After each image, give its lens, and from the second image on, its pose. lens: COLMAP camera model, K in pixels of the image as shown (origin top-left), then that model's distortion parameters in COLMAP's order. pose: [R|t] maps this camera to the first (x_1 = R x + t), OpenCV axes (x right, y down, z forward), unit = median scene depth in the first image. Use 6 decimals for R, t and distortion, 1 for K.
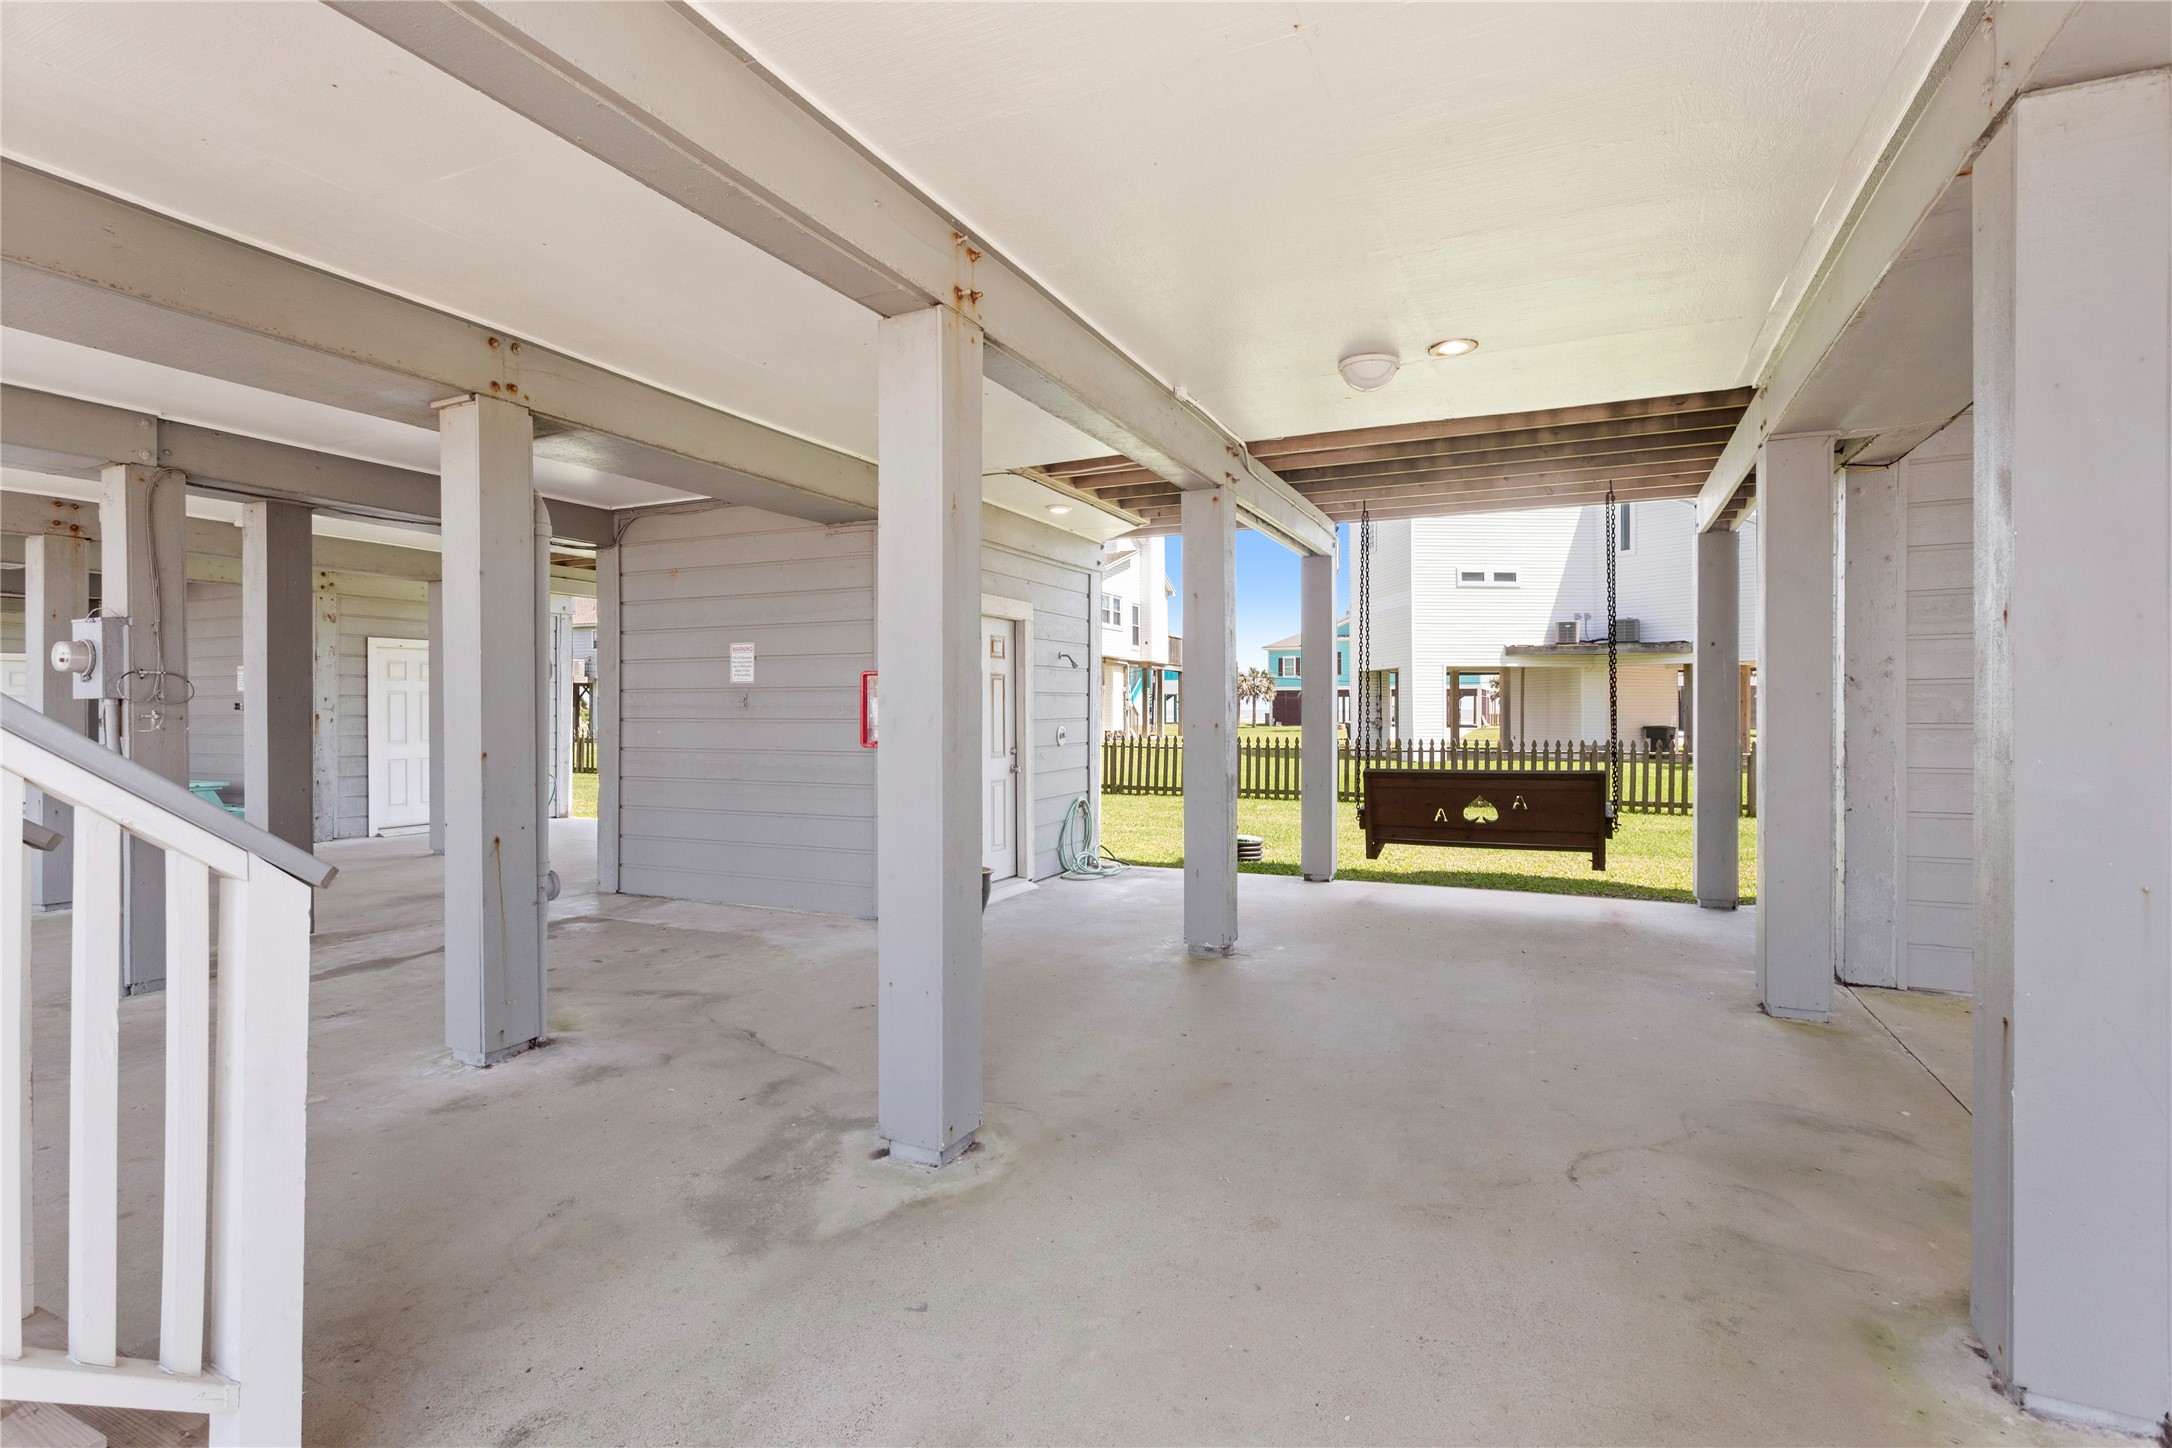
lens RADIAL K [[1065.3, 0, 1093.4], [0, 1065.3, 727.2], [0, 0, 1]] dist [0.003868, 0.000336]
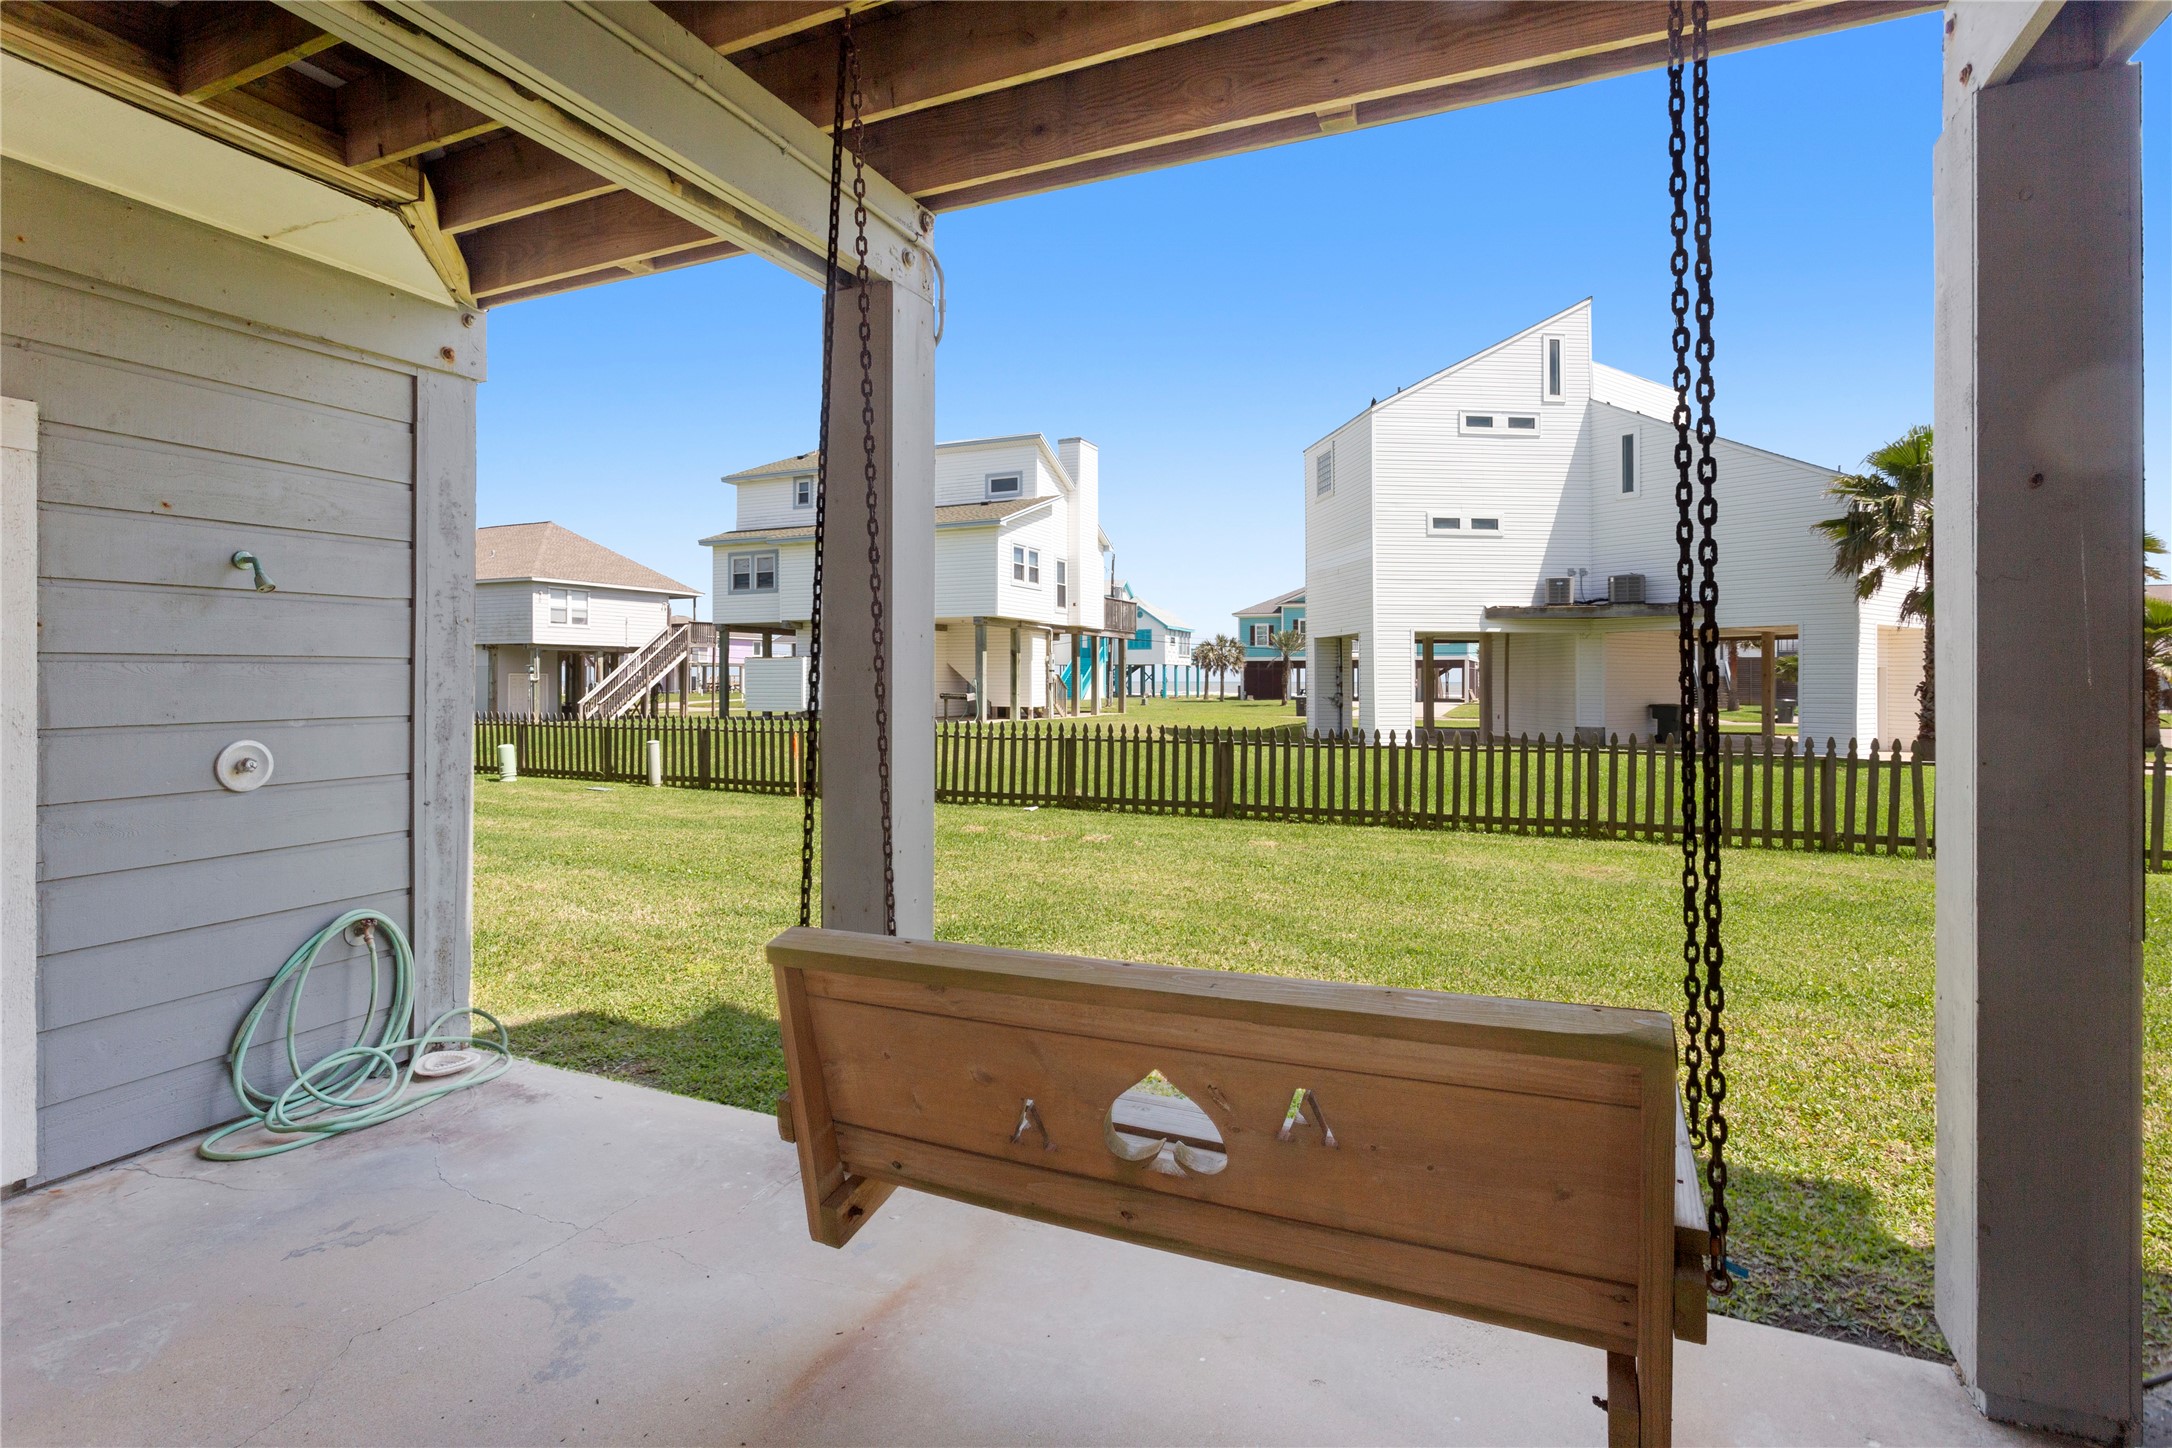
lens RADIAL K [[1059.3, 0, 1114.8], [0, 1059.3, 689.5], [0, 0, 1]] dist [-0.006573, 0.001196]
pose [[0.999848, 0.002392, 0.017243, 0.076762], [-0.002259, 0.999967, -0.007745, -0.004815], [-0.017261, 0.007705, 0.999821, 0.166084]]
